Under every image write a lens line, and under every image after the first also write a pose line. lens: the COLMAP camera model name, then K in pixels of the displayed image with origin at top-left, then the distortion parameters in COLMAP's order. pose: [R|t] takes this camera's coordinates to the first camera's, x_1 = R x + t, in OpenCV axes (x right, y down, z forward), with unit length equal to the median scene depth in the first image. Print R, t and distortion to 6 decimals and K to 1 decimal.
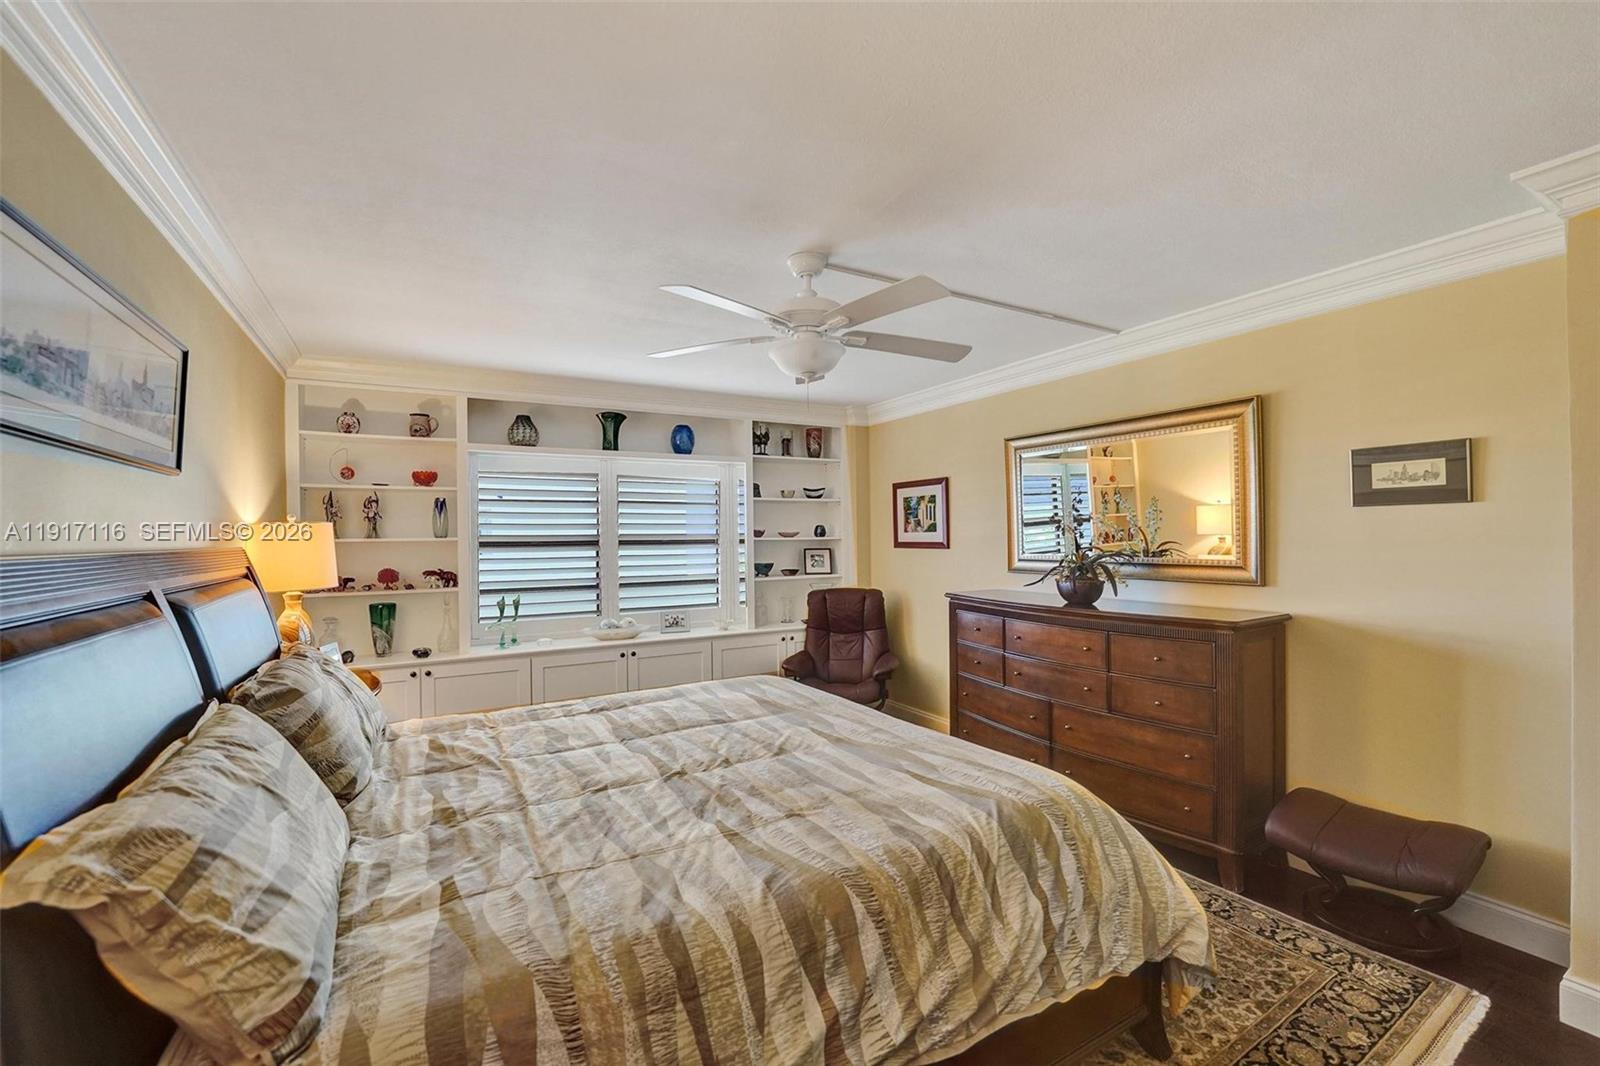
lens RADIAL K [[668.0, 0, 807.0], [0, 668.0, 536.8], [0, 0, 1]] dist [-0.013861, 0.002784]
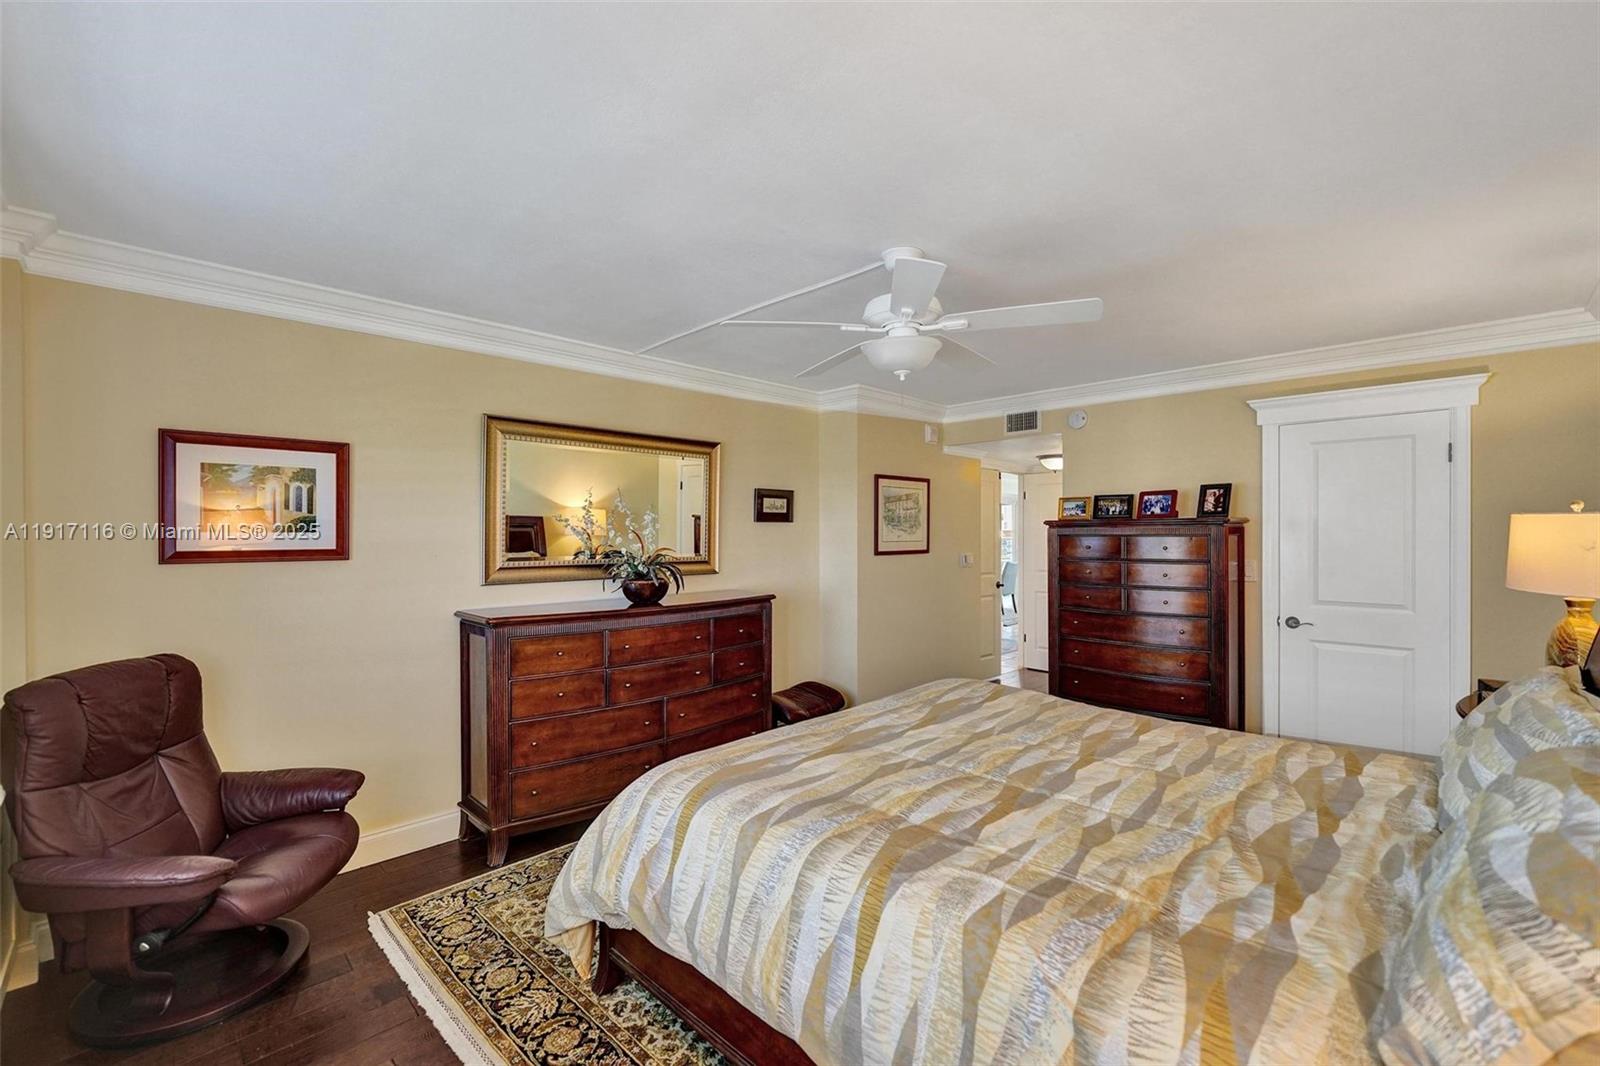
lens RADIAL K [[668.0, 0, 798.0], [0, 668.0, 535.9], [0, 0, 1]] dist [-0.013861, 0.002784]
pose [[-0.243433, 0.013020, 0.969830, -0.520646], [0.007407, 0.999906, -0.011565, 0.006326], [-0.969890, 0.004368, -0.243506, 0.796480]]
